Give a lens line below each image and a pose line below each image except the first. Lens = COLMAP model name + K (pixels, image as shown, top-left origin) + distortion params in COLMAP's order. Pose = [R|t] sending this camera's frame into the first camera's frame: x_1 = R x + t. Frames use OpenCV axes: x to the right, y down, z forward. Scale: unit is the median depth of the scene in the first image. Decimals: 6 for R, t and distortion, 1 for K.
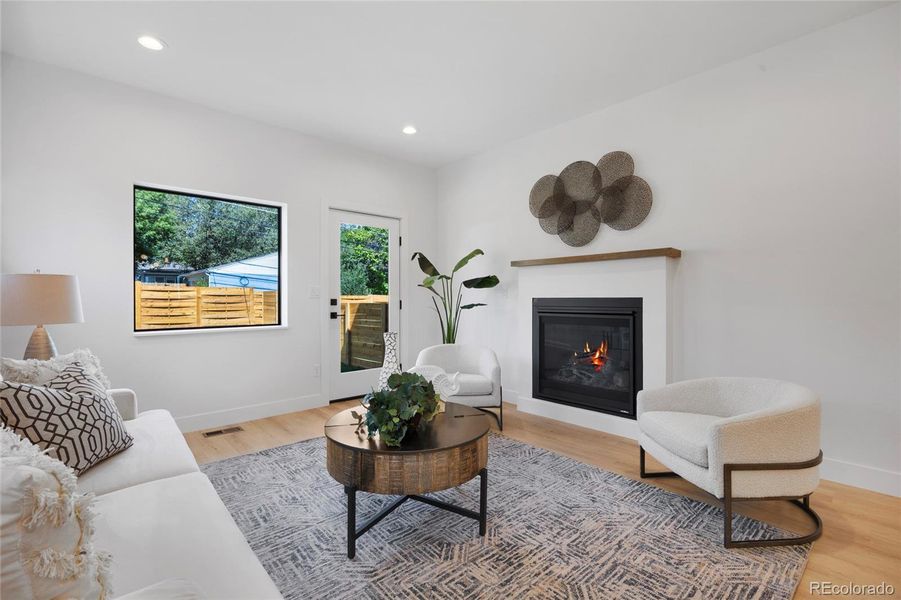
lens RADIAL K [[407.6, 0, 451.8], [0, 407.6, 299.1], [0, 0, 1]] dist [-0.008308, -0.000157]
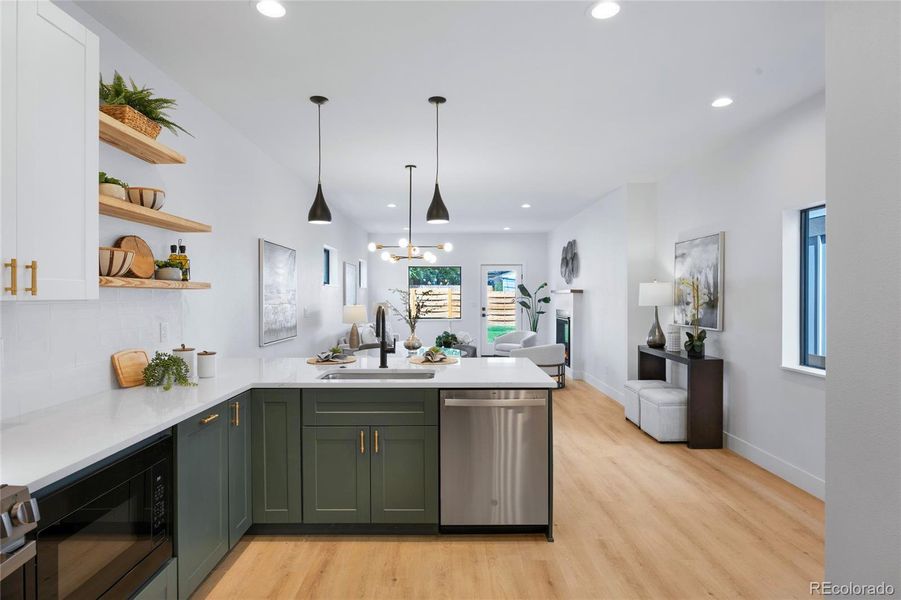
lens RADIAL K [[485.6, 0, 450.9], [0, 485.6, 298.2], [0, 0, 1]] dist [-0.004139, -0.000356]
pose [[0.749509, 0.007234, -0.661955, 1.564843], [-0.002714, 0.999965, 0.007855, -0.084741], [0.661989, -0.004091, 0.749503, -1.249495]]
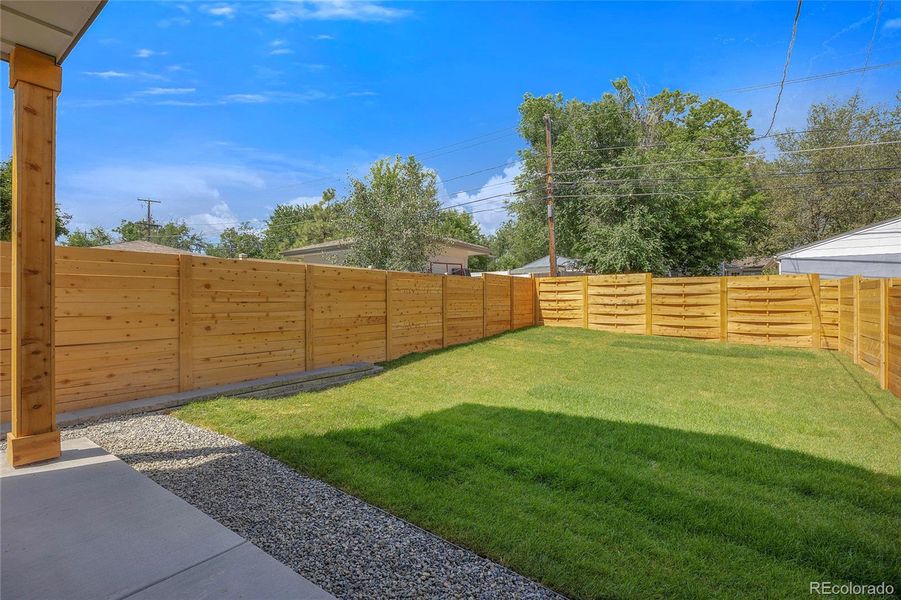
lens RADIAL K [[407.6, 0, 451.8], [0, 407.6, 299.1], [0, 0, 1]] dist [-0.008308, -0.000157]
pose [[0.222225, -0.004641, -0.974984, -0.173978], [-0.000265, 0.999988, -0.004820, 0.054140], [0.974995, 0.001330, 0.222221, 1.687336]]
